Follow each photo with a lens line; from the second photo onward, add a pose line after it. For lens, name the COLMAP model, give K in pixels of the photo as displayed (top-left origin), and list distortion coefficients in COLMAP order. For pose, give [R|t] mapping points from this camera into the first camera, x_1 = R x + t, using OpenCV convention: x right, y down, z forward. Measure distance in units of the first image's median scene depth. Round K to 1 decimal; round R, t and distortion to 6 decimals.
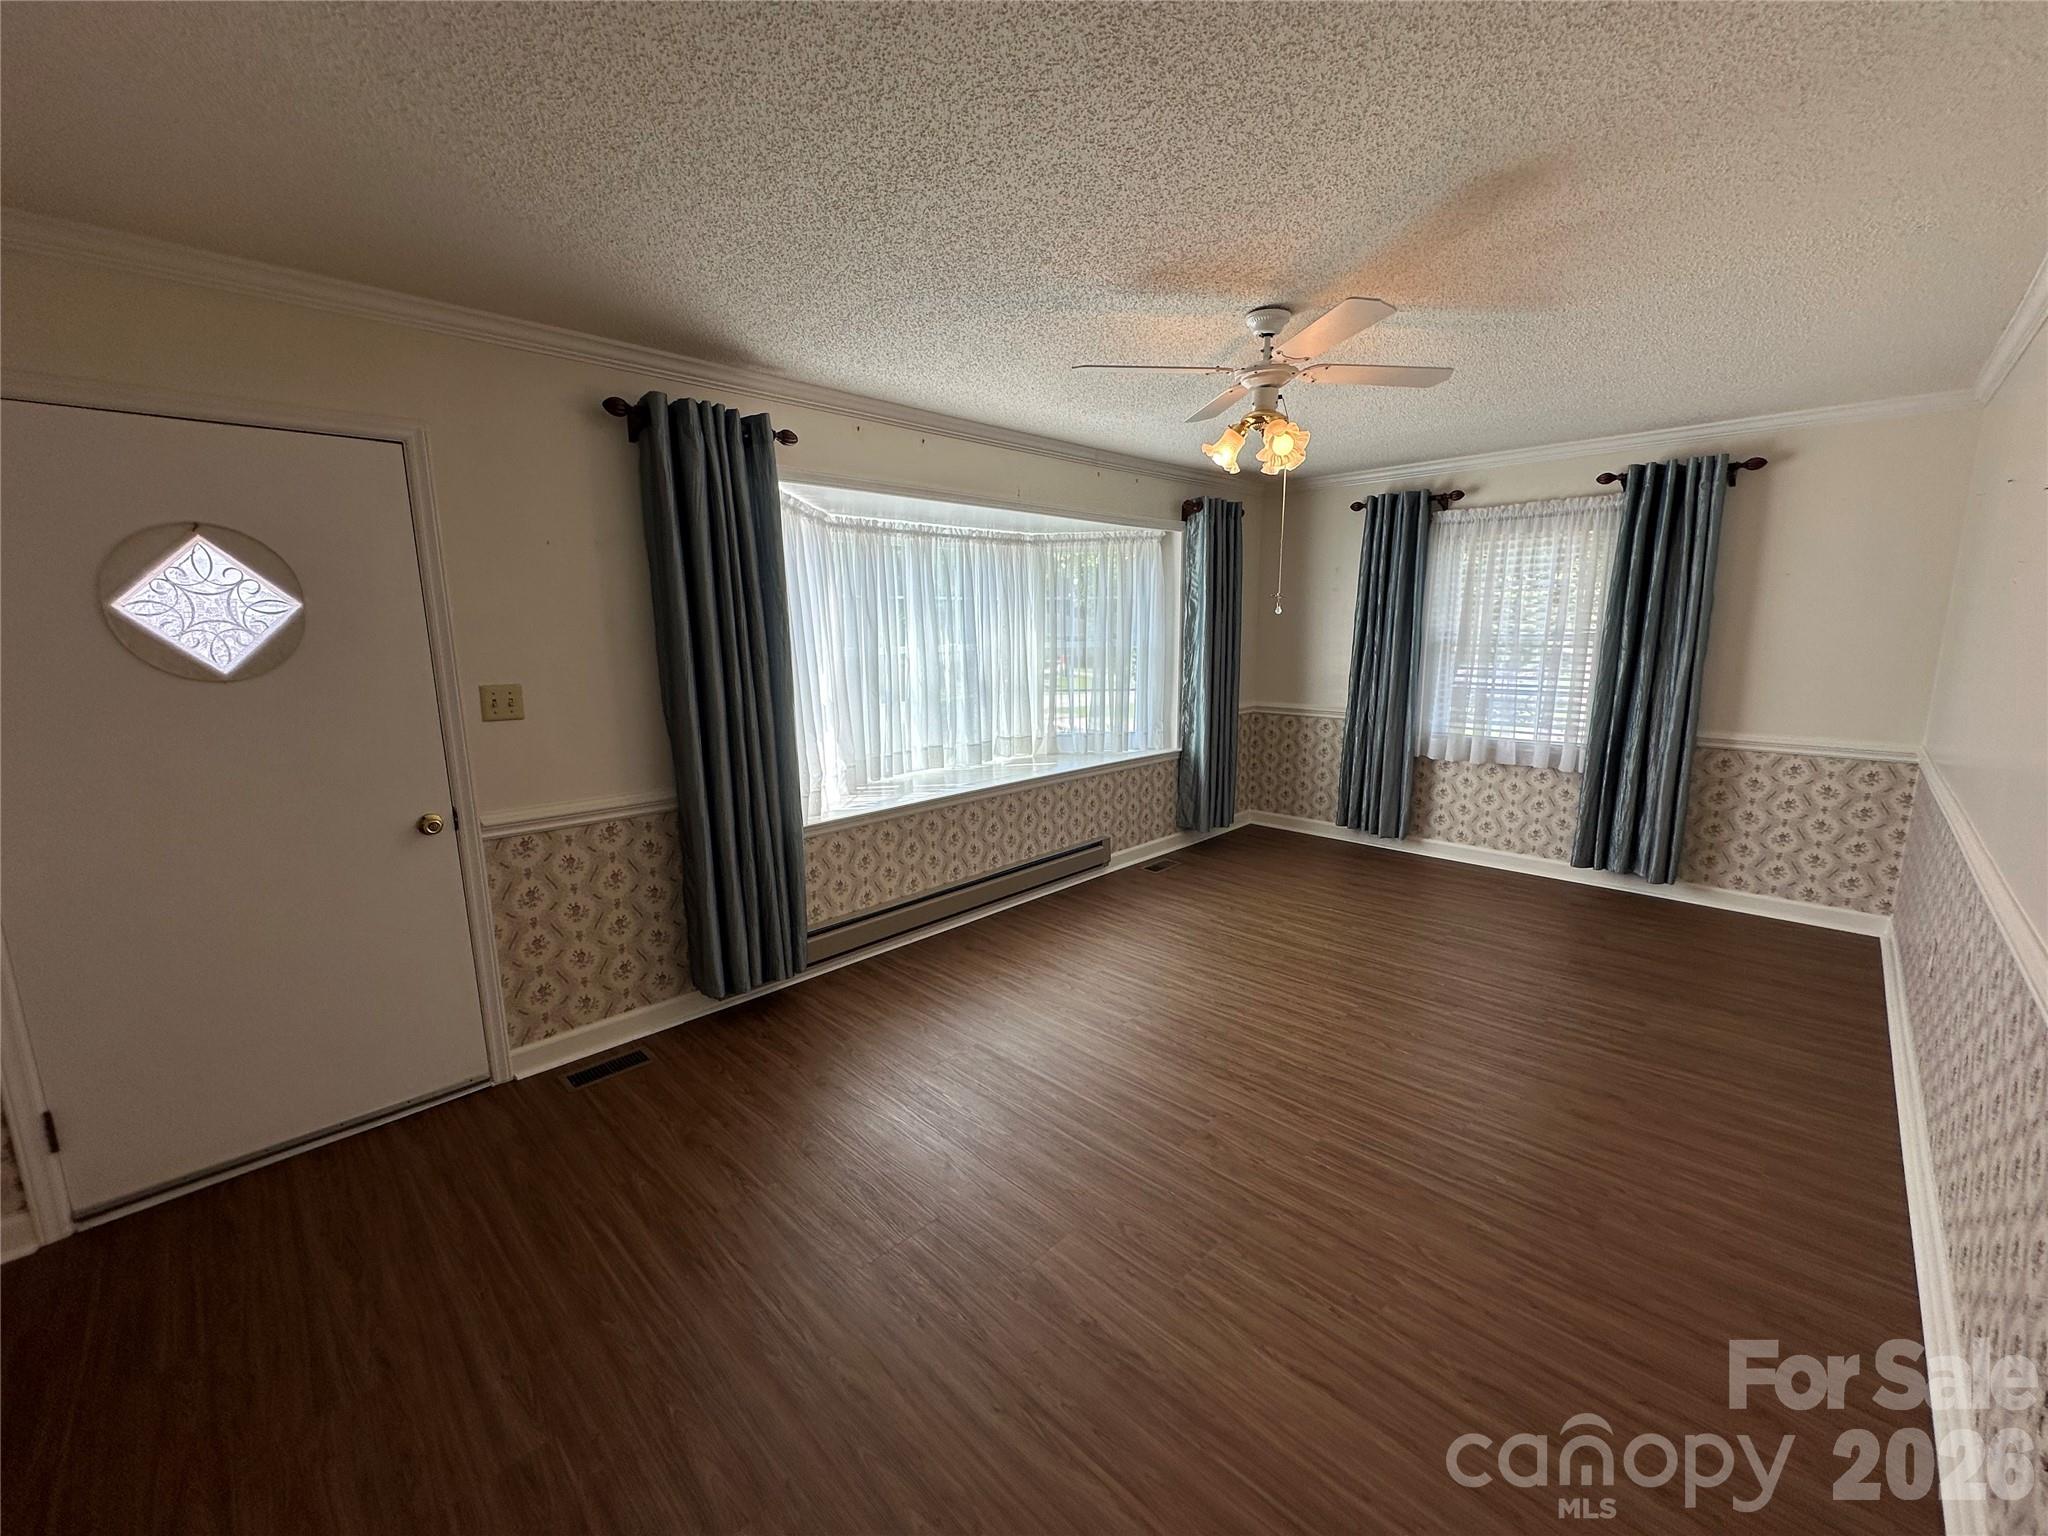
lens RADIAL K [[818.6, 0, 1025.9], [0, 818.6, 773.7], [0, 0, 1]] dist [-0.004361, 0.000513]
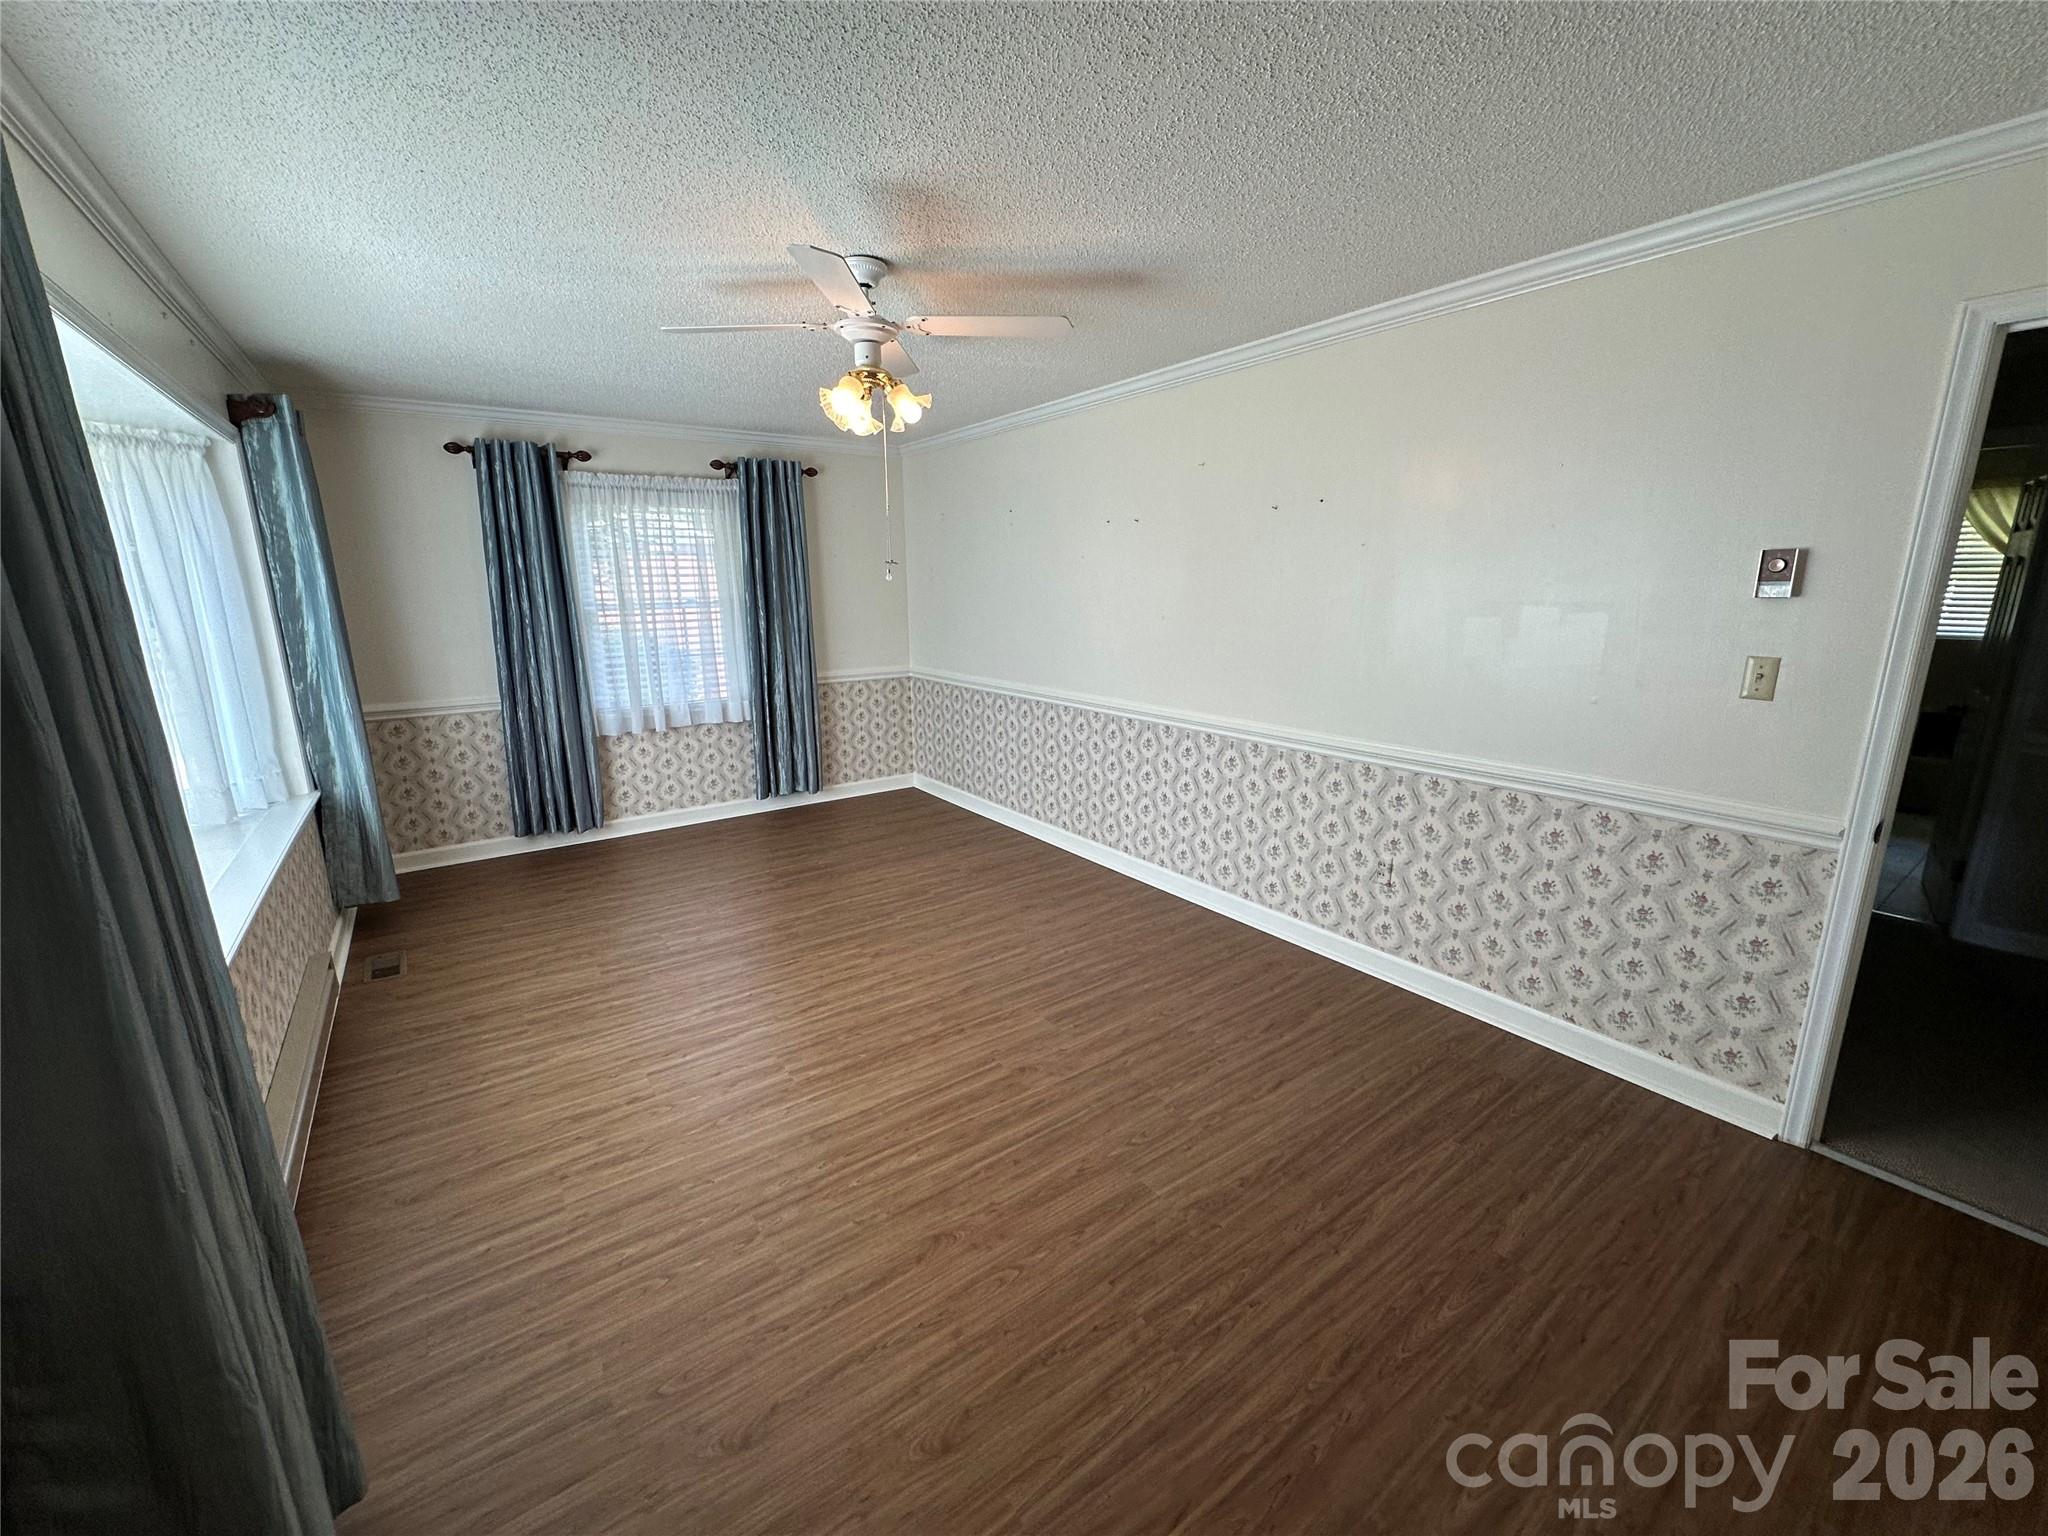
lens RADIAL K [[818.6, 0, 1025.1], [0, 818.6, 766.7], [0, 0, 1]] dist [-0.004361, 0.000513]
pose [[0.166172, -0.209336, 0.963621, -0.362946], [0.188264, 0.965967, 0.177380, -0.064183], [-0.967959, 0.151939, 0.199927, 0.361762]]
